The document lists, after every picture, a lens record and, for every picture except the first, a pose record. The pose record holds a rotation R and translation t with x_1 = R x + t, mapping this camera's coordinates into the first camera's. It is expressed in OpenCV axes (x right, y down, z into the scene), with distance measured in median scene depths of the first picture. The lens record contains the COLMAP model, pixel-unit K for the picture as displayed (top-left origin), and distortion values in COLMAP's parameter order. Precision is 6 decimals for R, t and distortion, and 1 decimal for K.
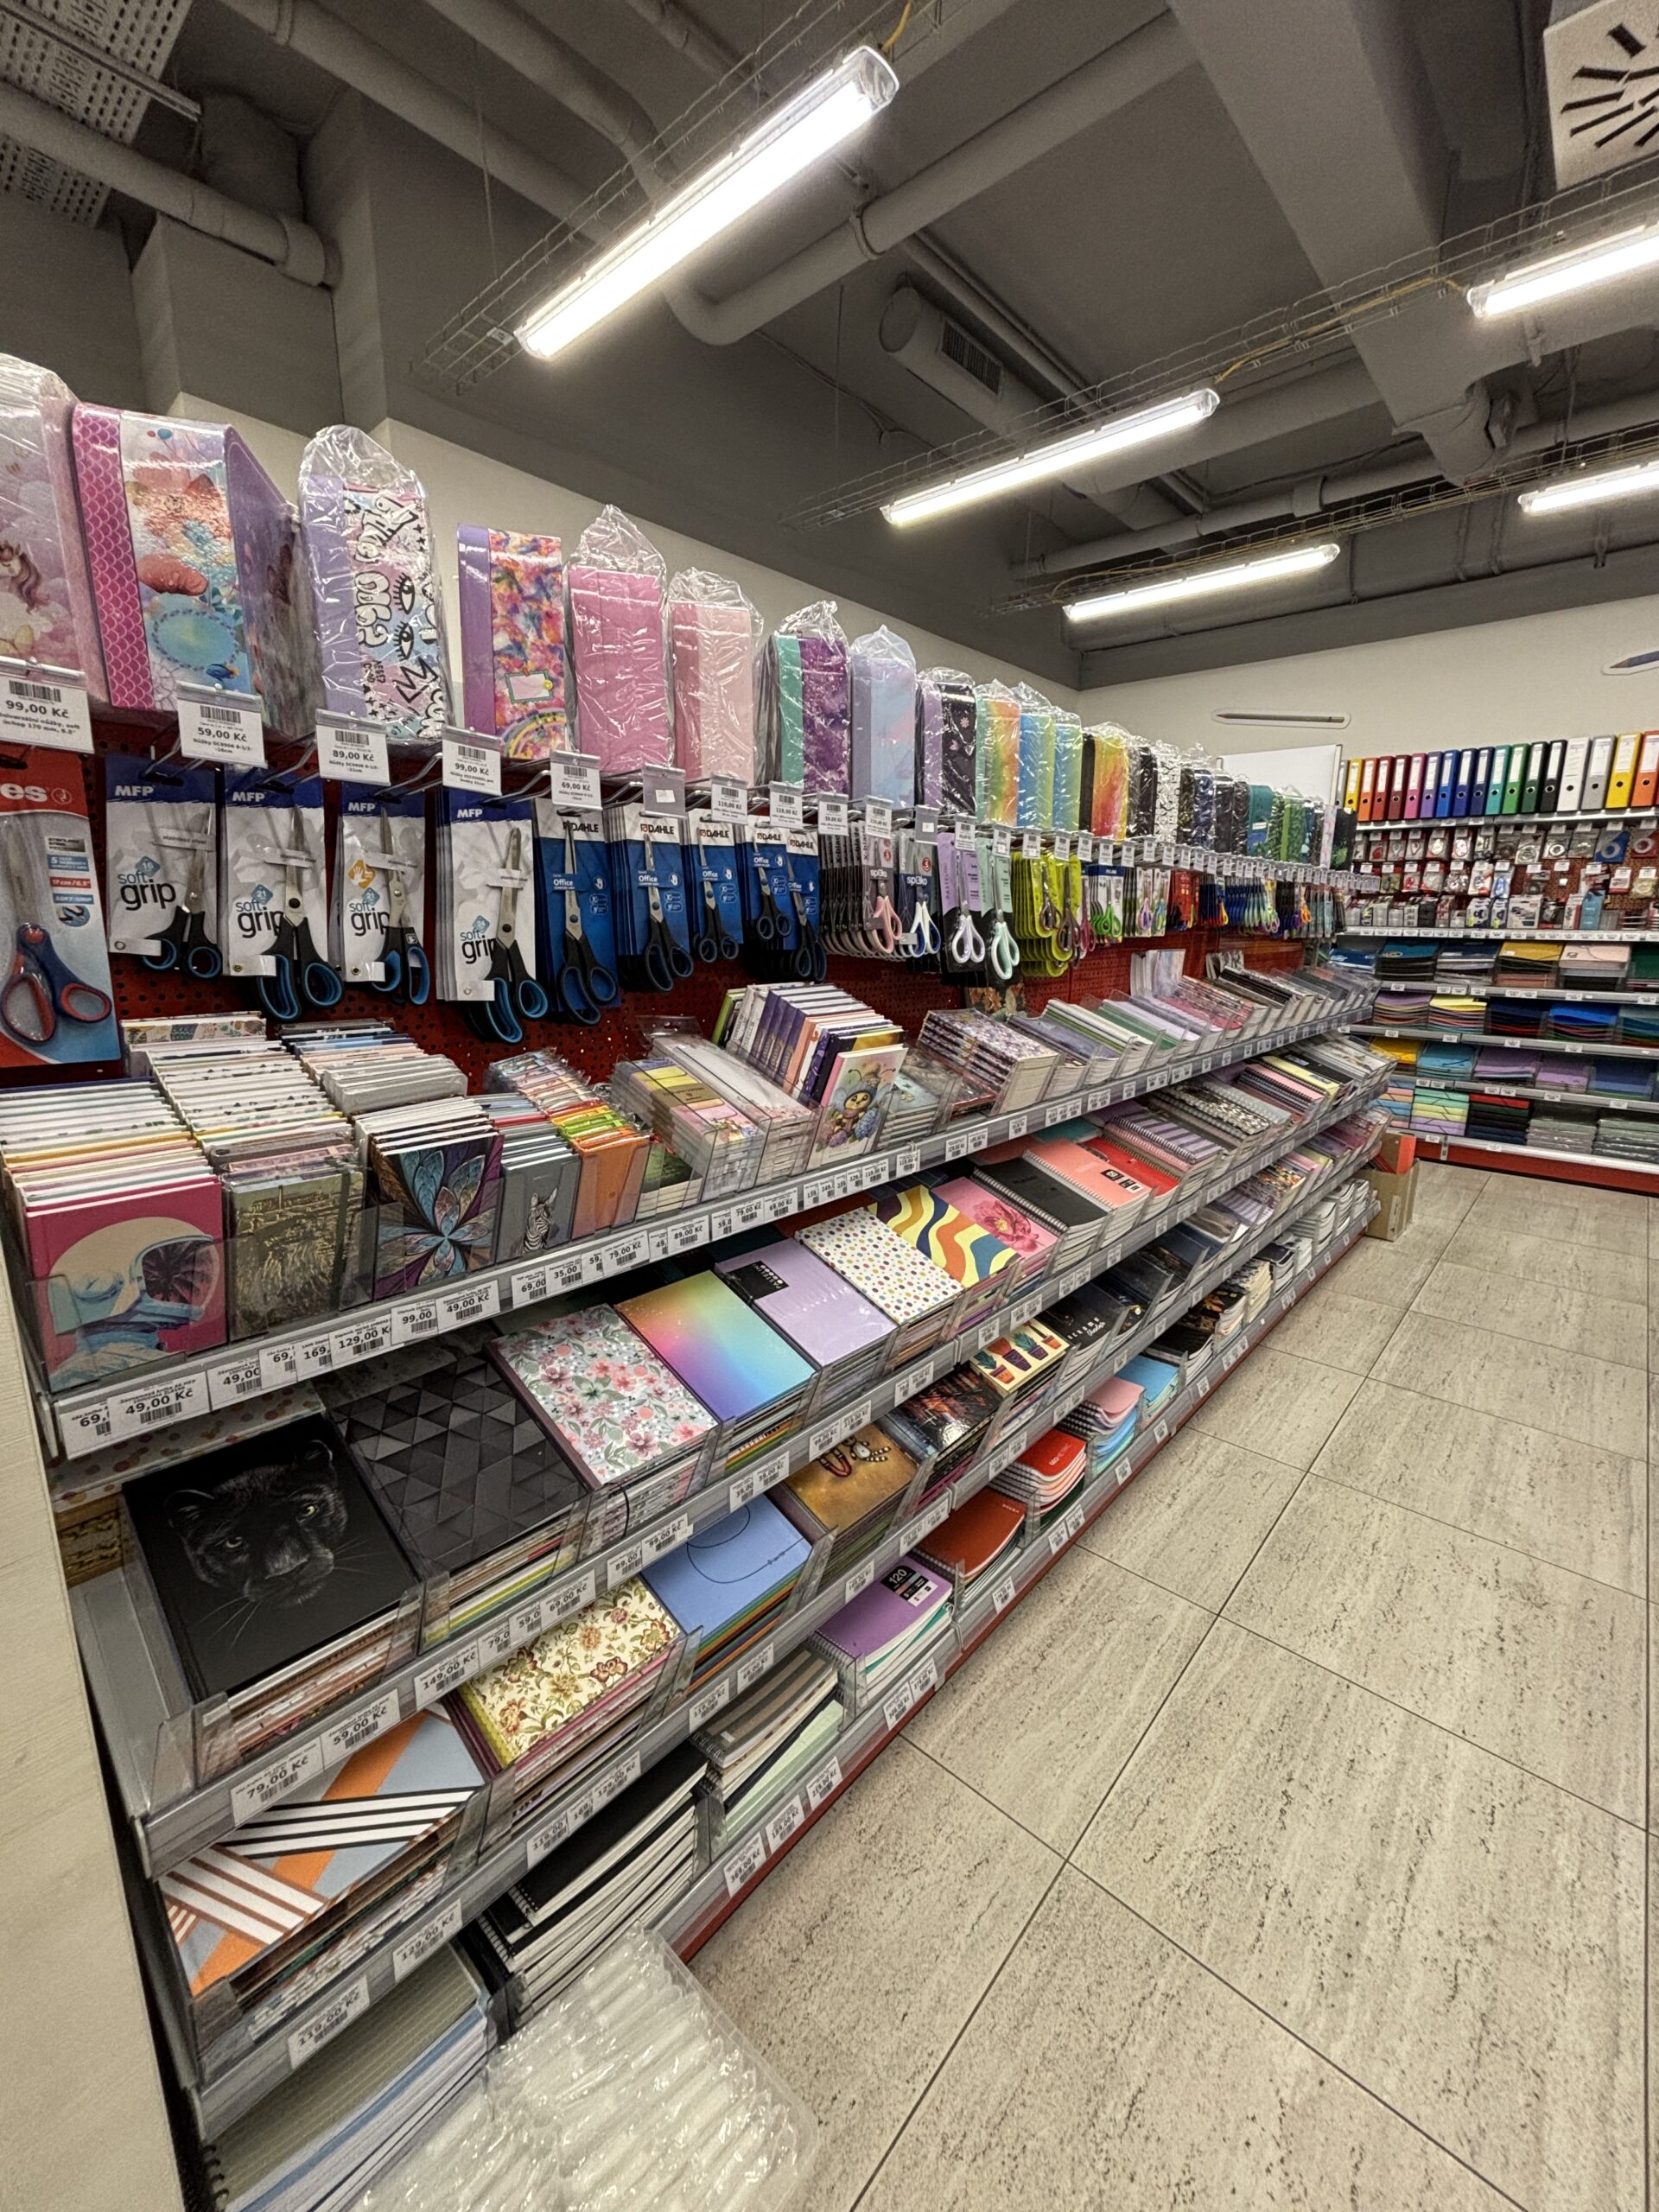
lens RADIAL K [[919.2, 0, 829.5], [0, 919.2, 1106.0], [0, 0, 1]] dist [0.003416, 0.000849]
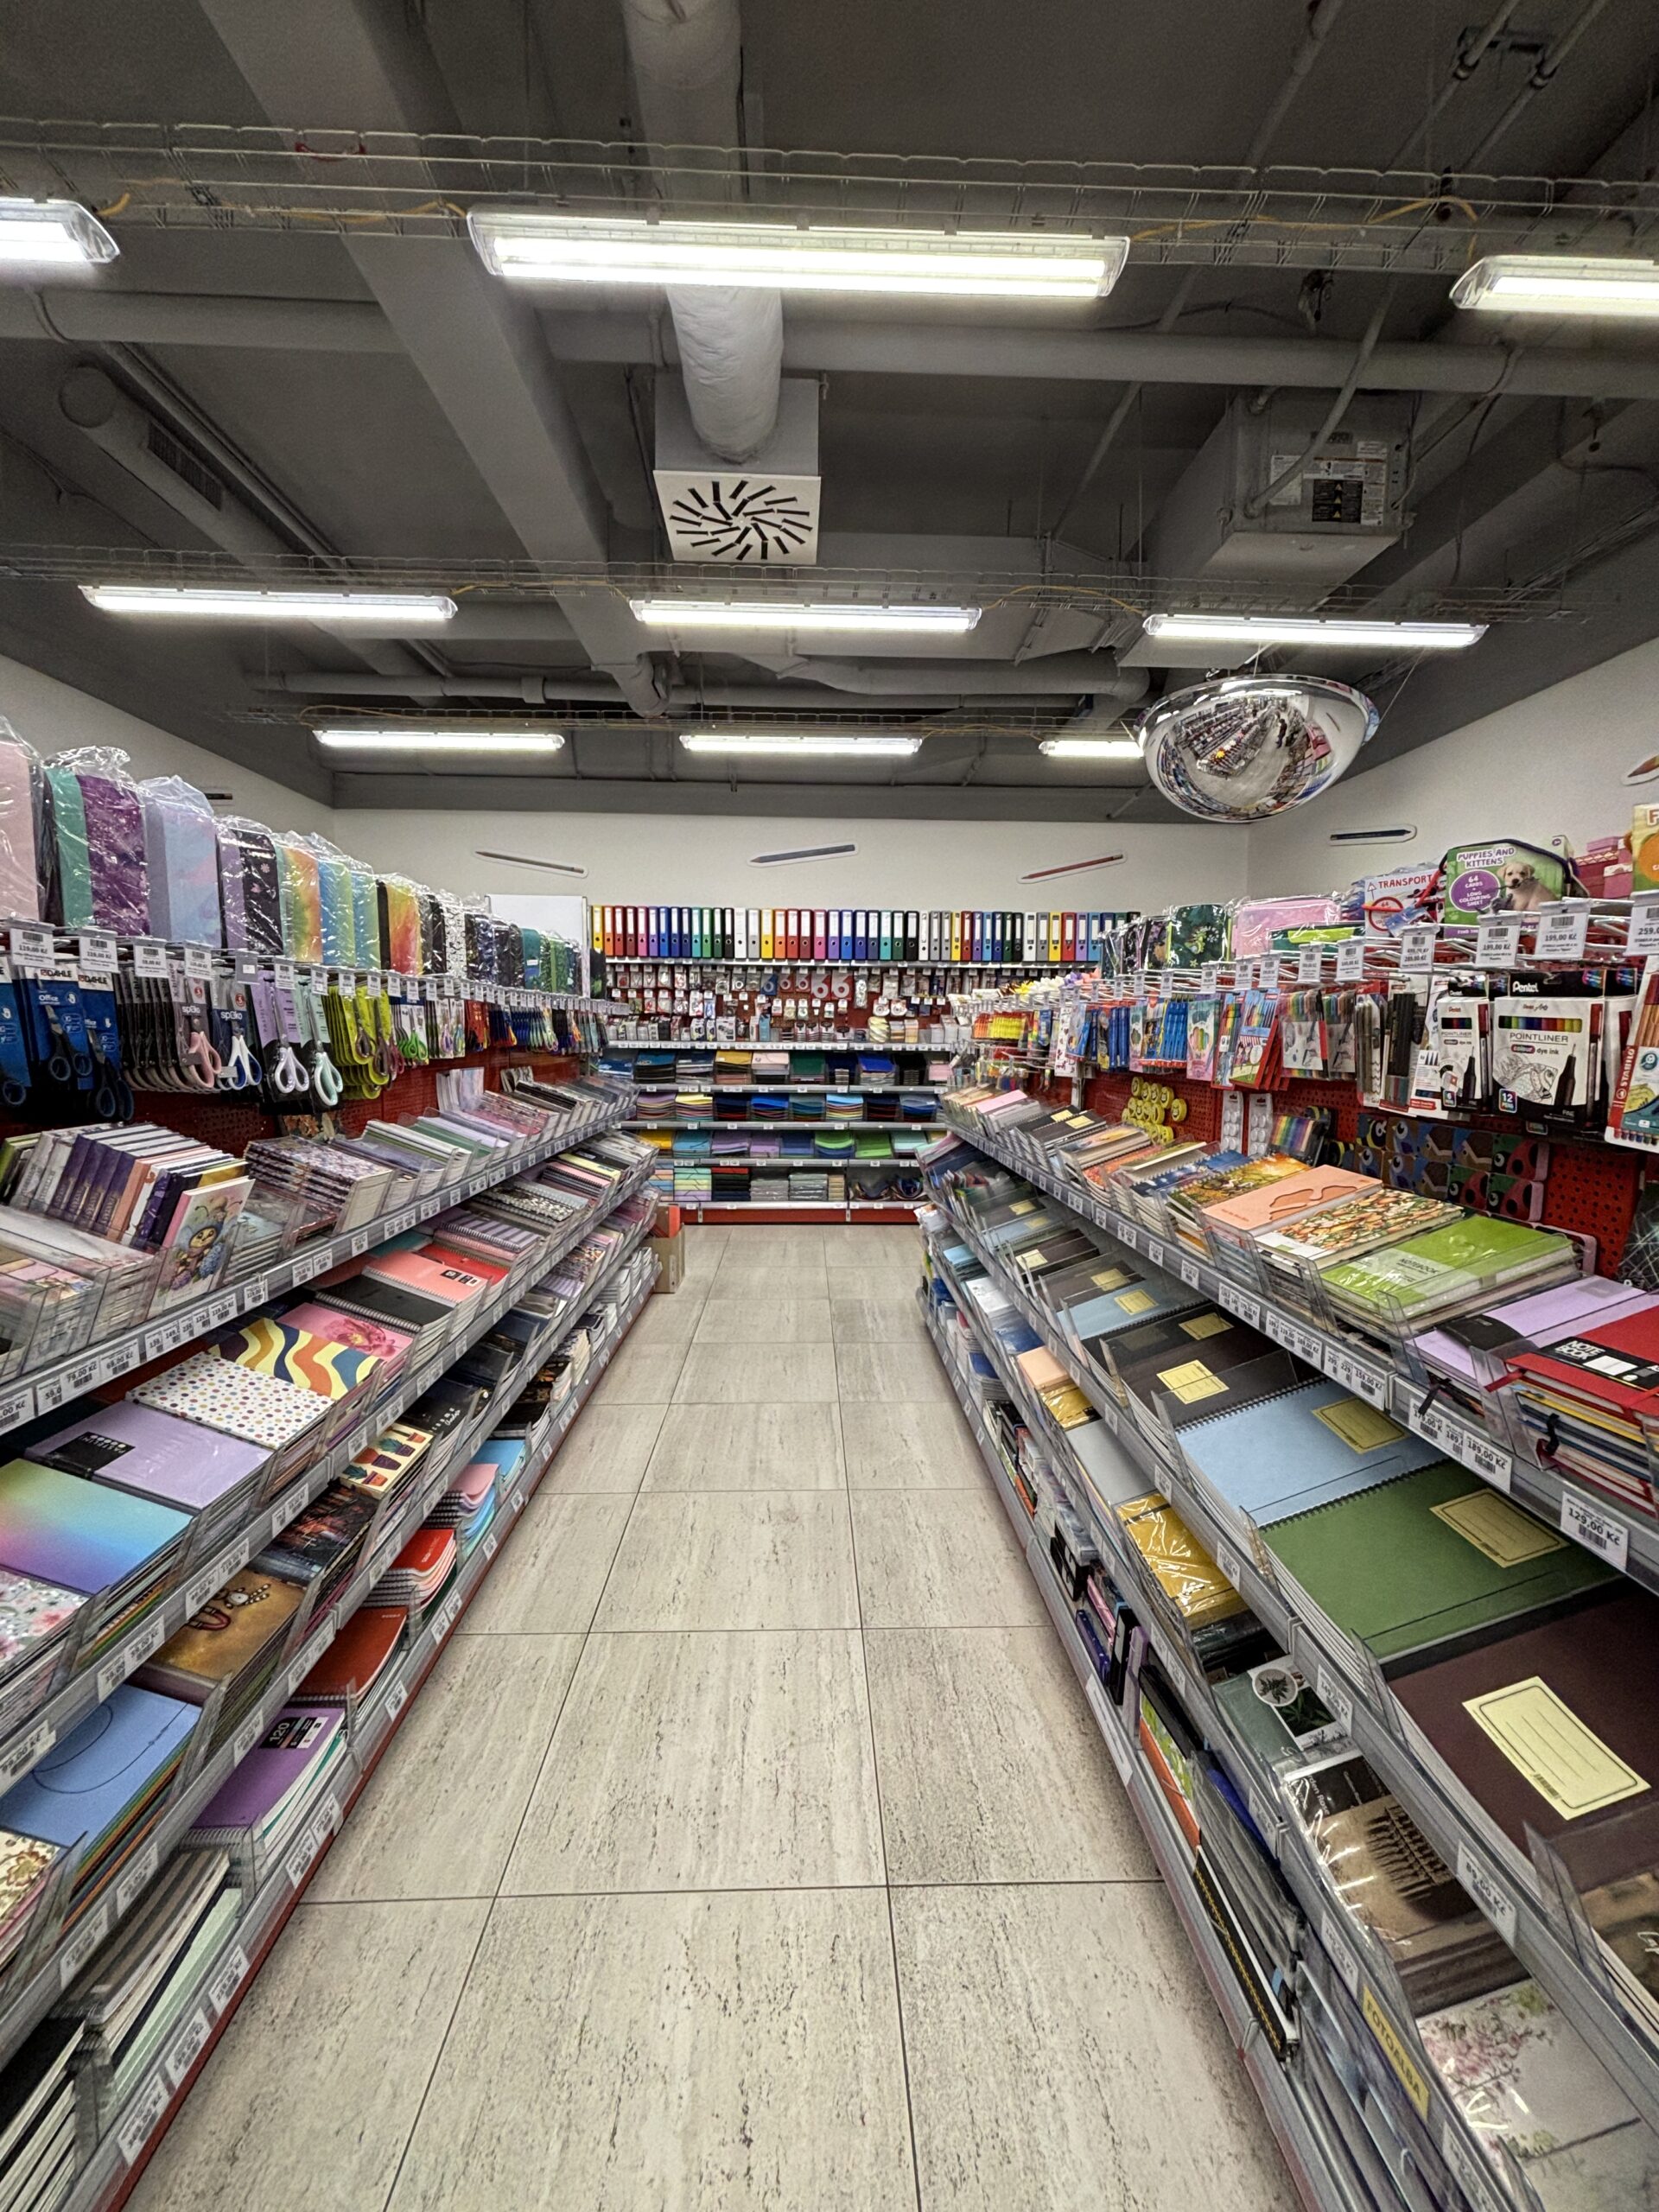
lens RADIAL K [[892.3, 0, 829.5], [0, 892.3, 1106.0], [0, 0, 1]] dist [0.002748, -0.008077]
pose [[0.732256, -0.060499, 0.678337, -0.086331], [0.139050, 0.988345, -0.061955, 0.005742], [-0.666683, 0.139690, 0.732134, -0.133642]]
